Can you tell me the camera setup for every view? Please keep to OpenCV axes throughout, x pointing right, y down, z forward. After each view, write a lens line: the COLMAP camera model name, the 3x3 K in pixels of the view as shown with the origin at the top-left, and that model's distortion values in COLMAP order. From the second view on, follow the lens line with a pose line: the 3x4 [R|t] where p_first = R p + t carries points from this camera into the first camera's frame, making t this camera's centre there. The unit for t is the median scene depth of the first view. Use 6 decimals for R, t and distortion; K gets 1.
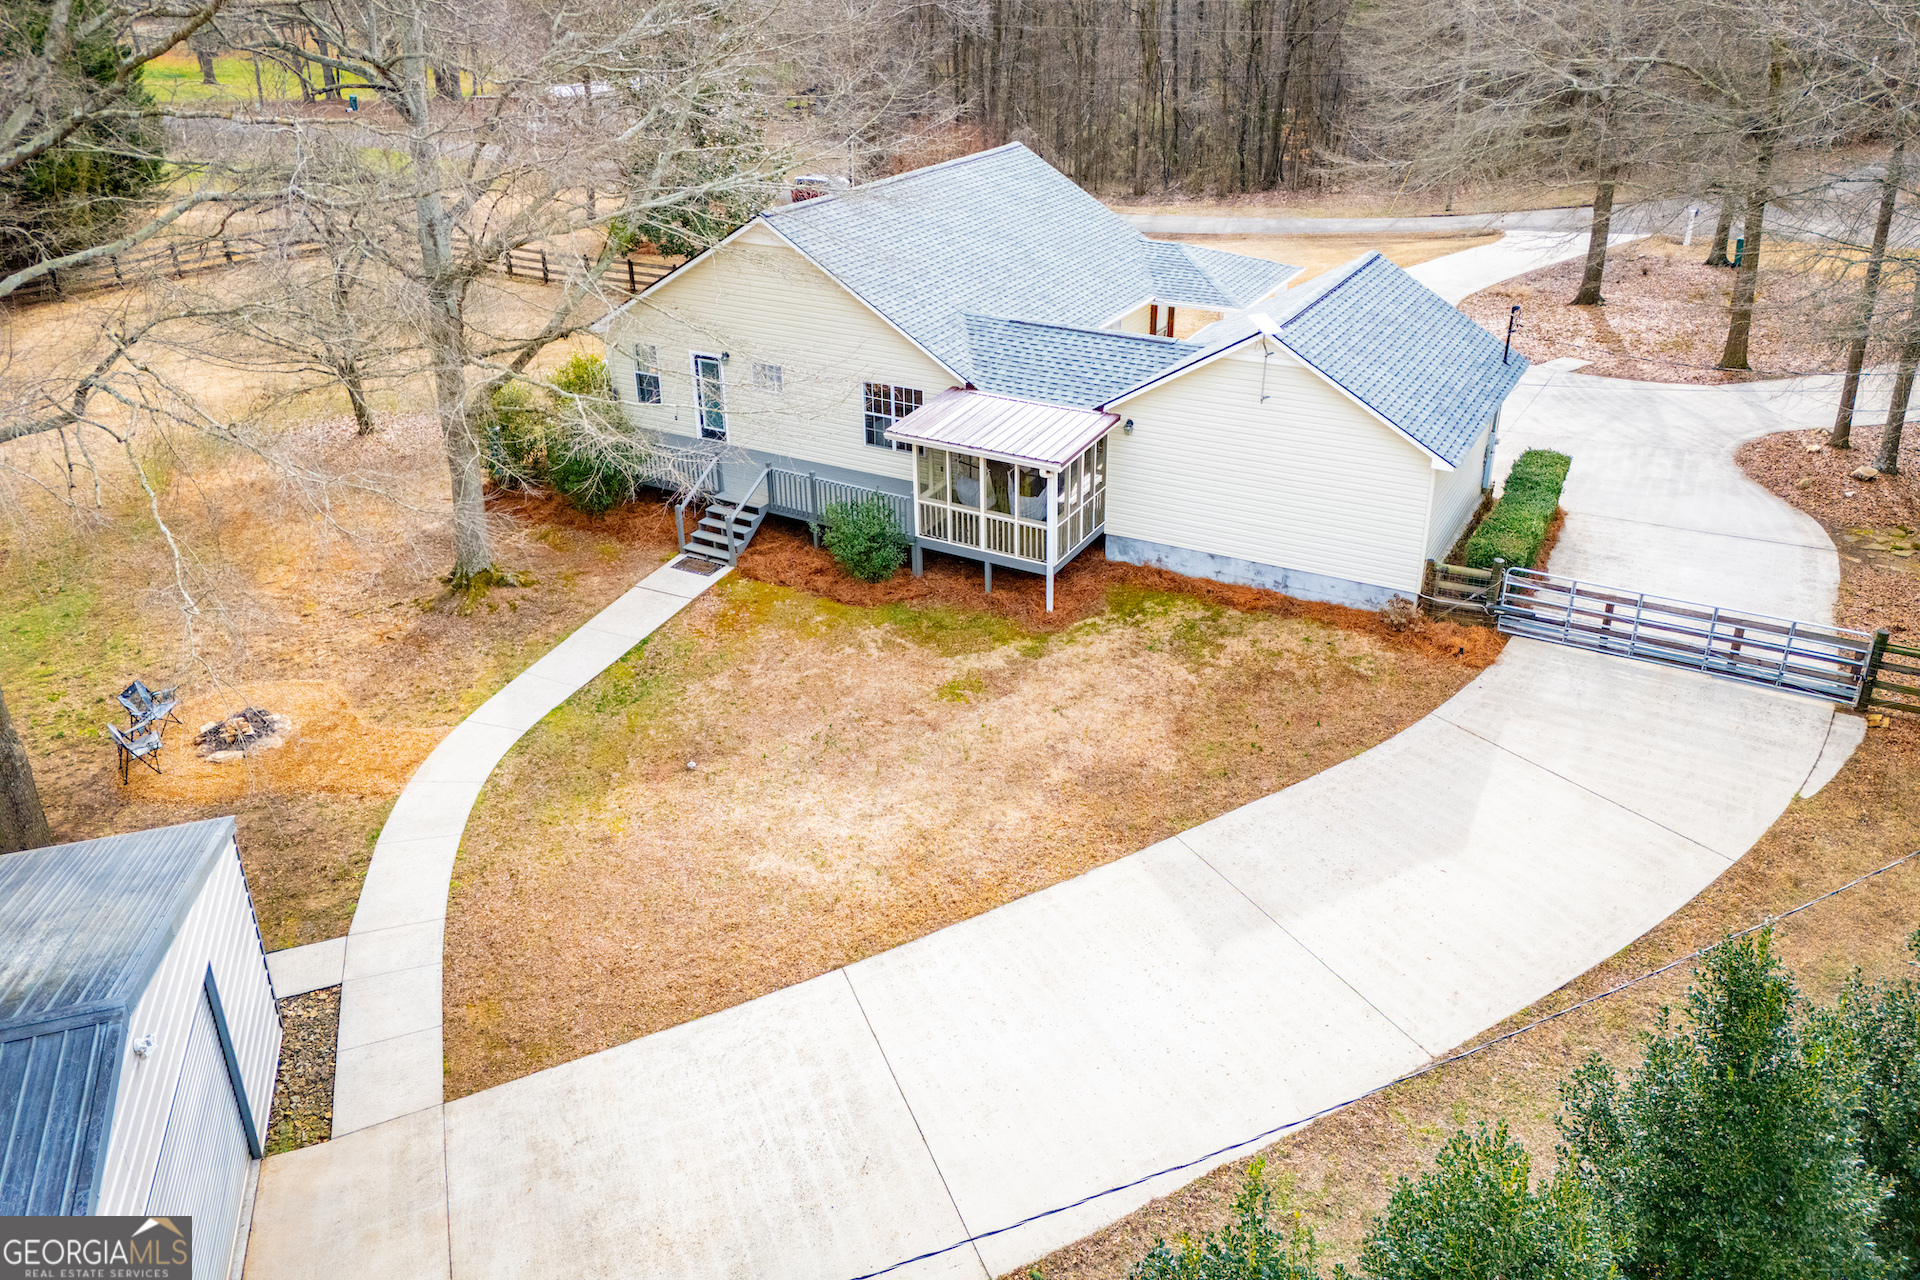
lens RADIAL K [[1397.3, 0, 950.0], [0, 1397.3, 559.7], [0, 0, 1]] dist [0.070155, -0.059457]
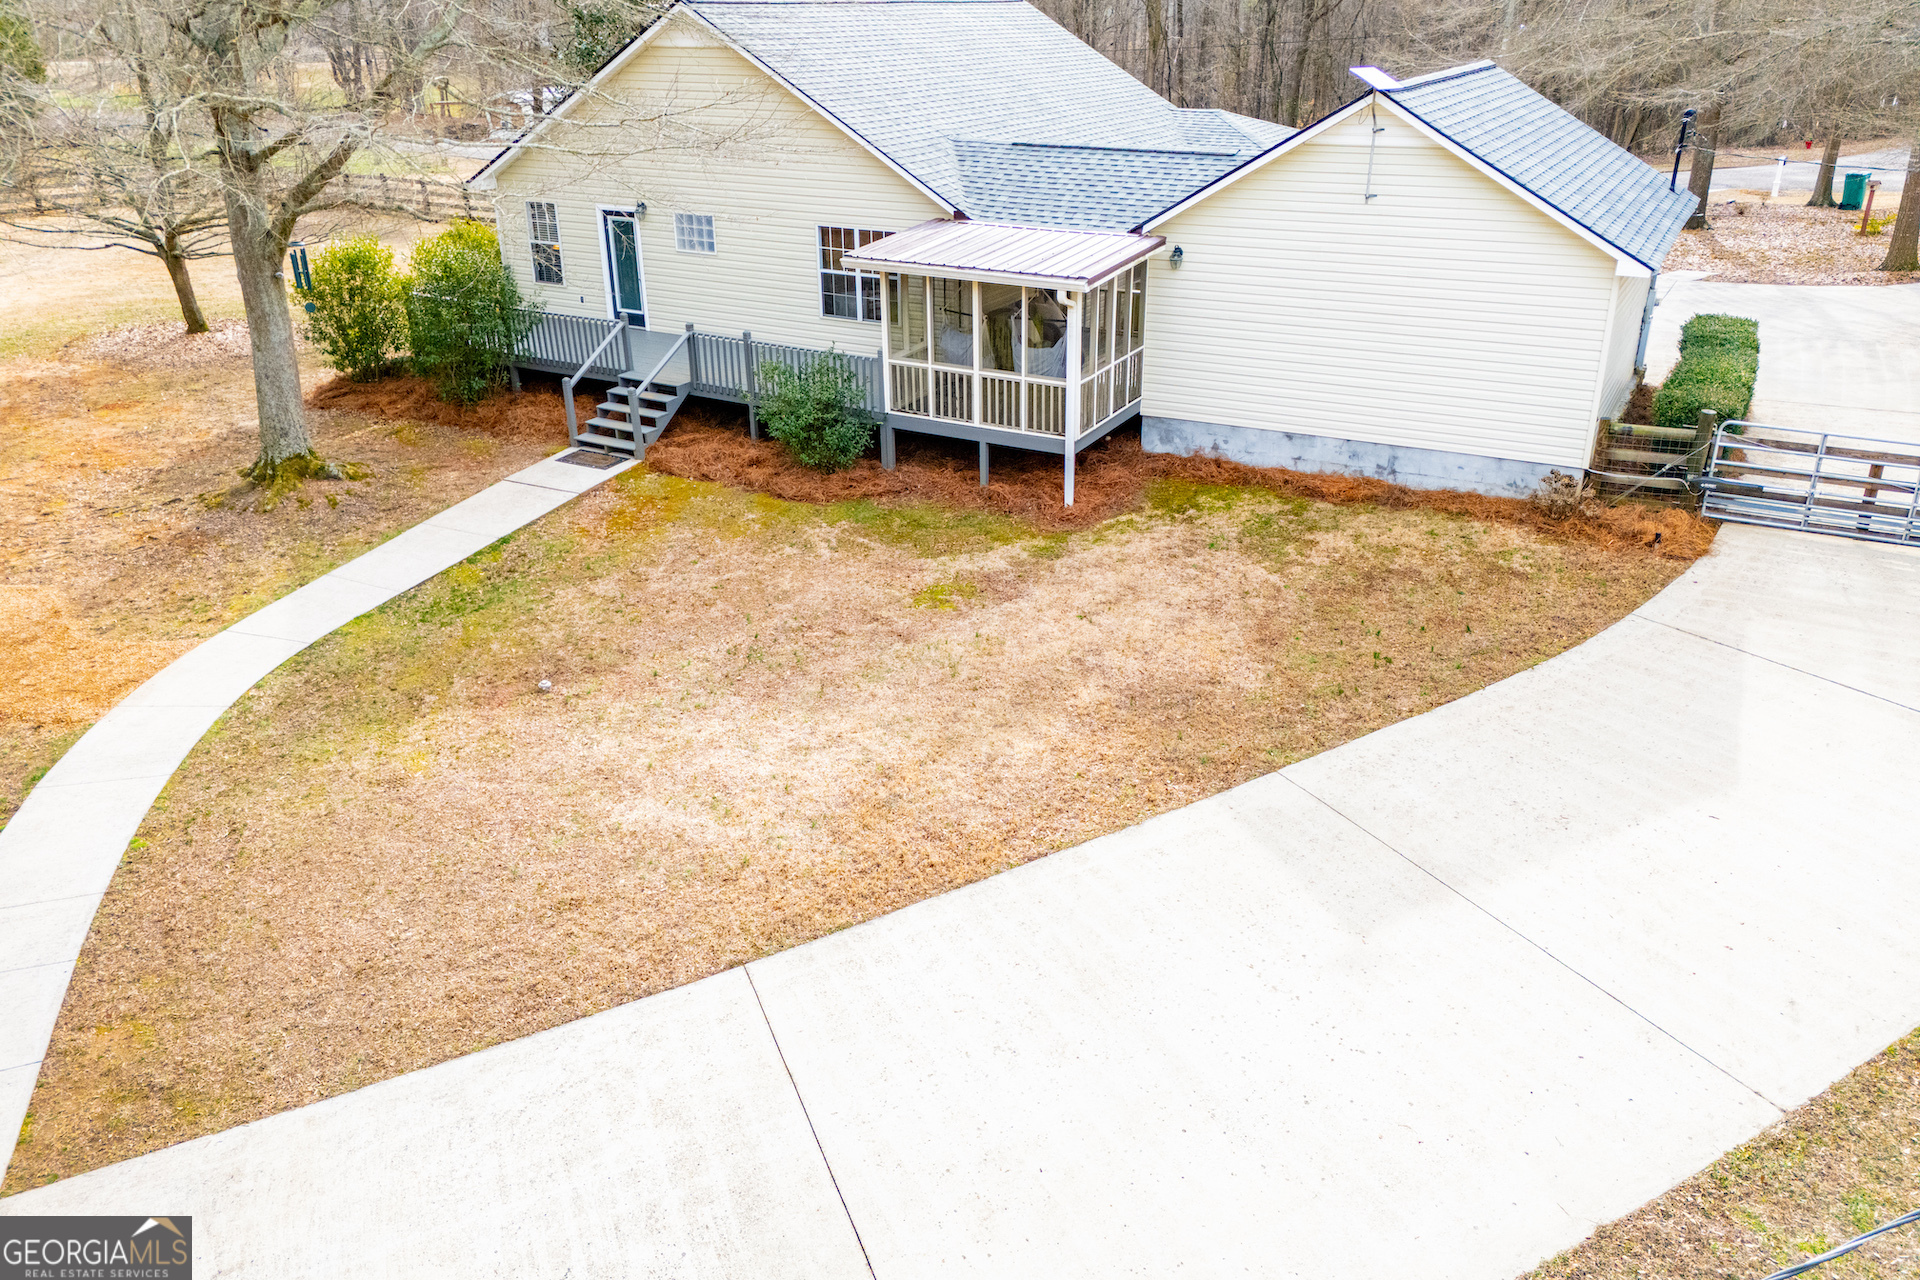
lens RADIAL K [[1397.3, 0, 951.1], [0, 1397.3, 595.1], [0, 0, 1]] dist [0.070155, -0.059457]
pose [[0.999976, 0.000896, 0.006852, 0.005180], [-0.000722, 0.999680, -0.025269, 0.102571], [-0.006872, 0.025263, 0.999657, 0.275095]]
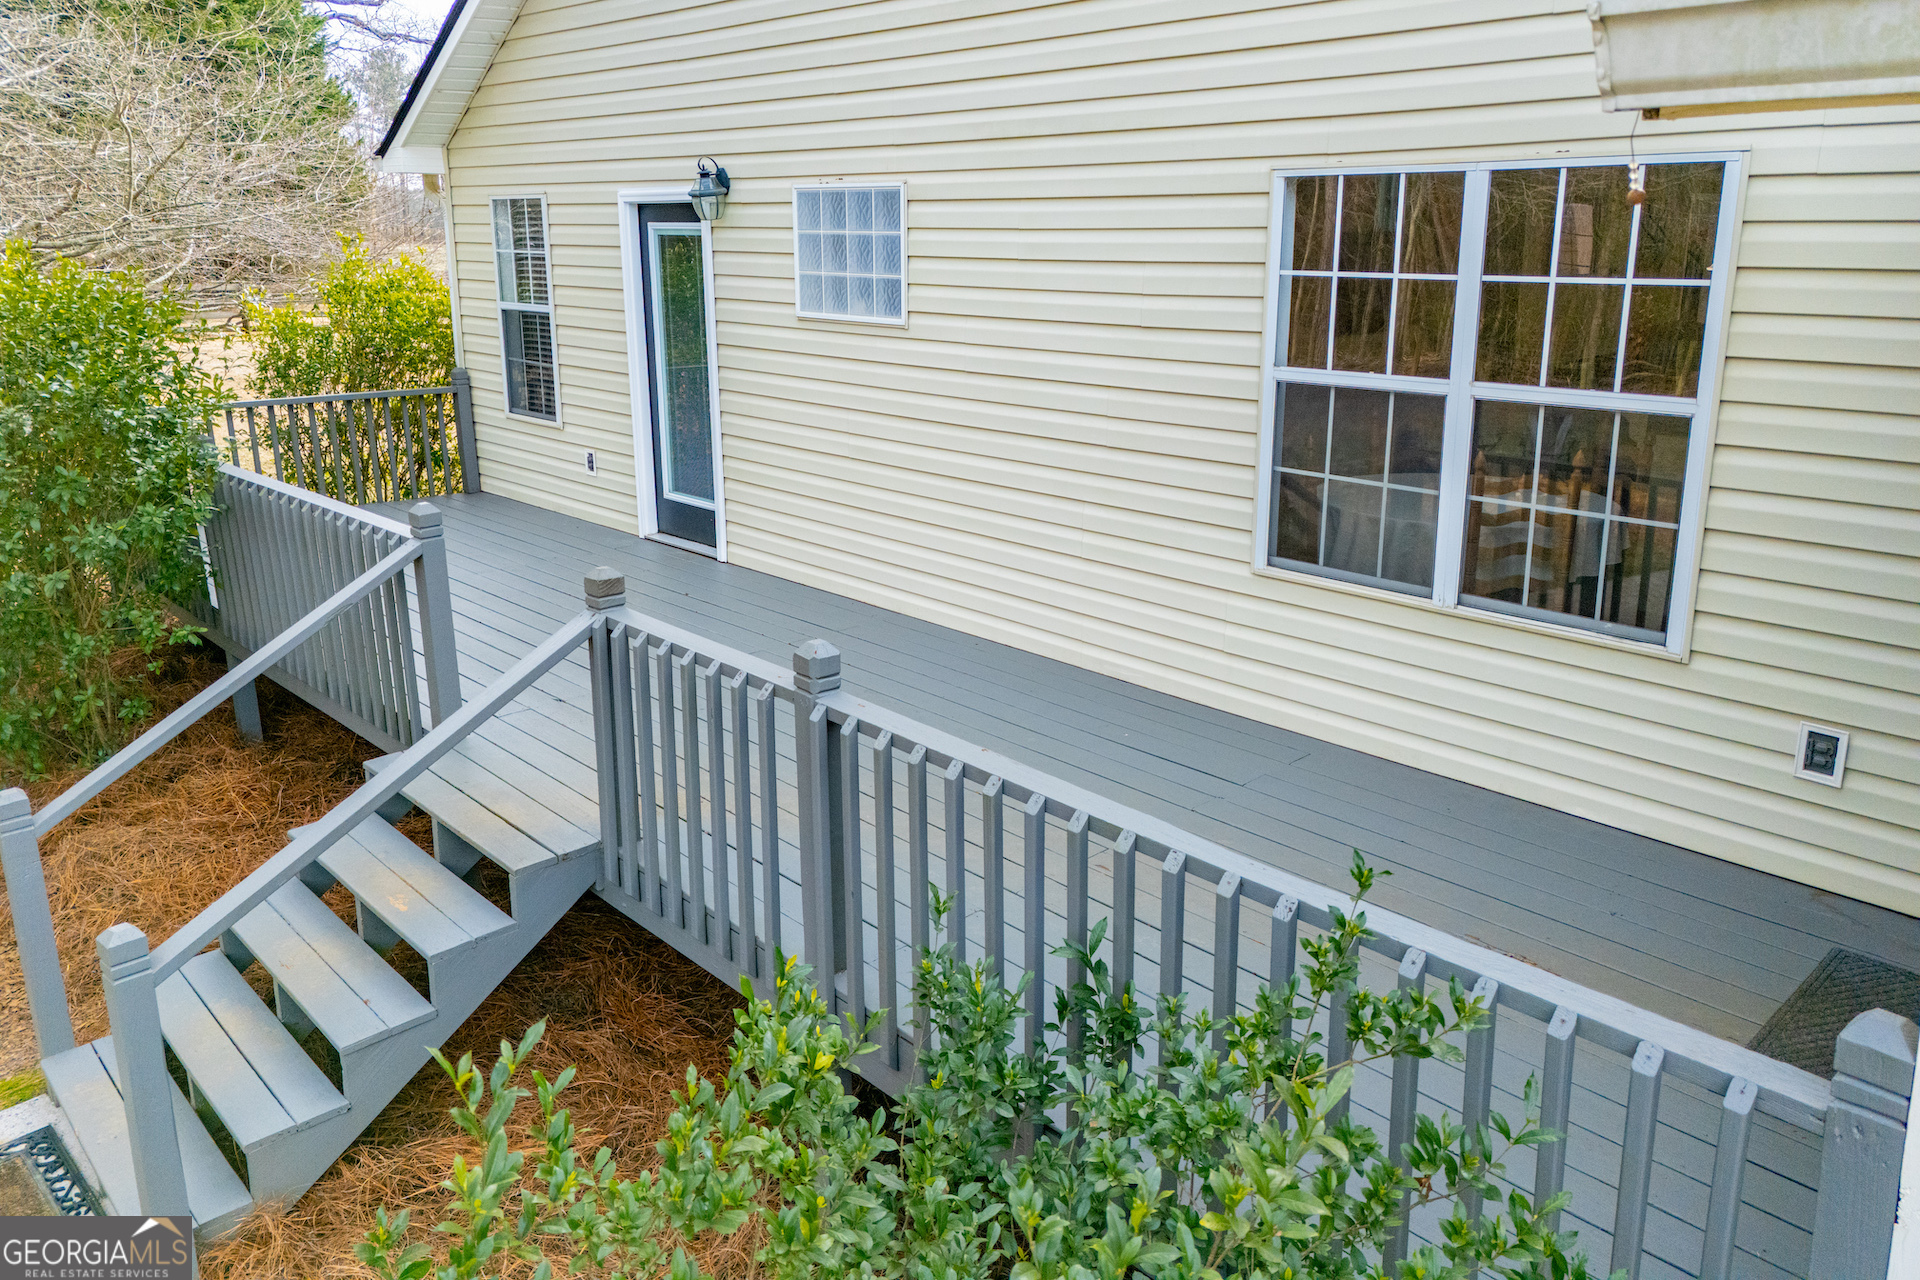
lens RADIAL K [[1397.3, 0, 966.3], [0, 1397.3, 551.2], [0, 0, 1]] dist [0.070155, -0.059457]
pose [[0.956872, 0.073601, -0.281033, -0.053855], [-0.126107, 0.976713, -0.173576, -0.055123], [0.261713, 0.201530, 0.943871, 0.943320]]
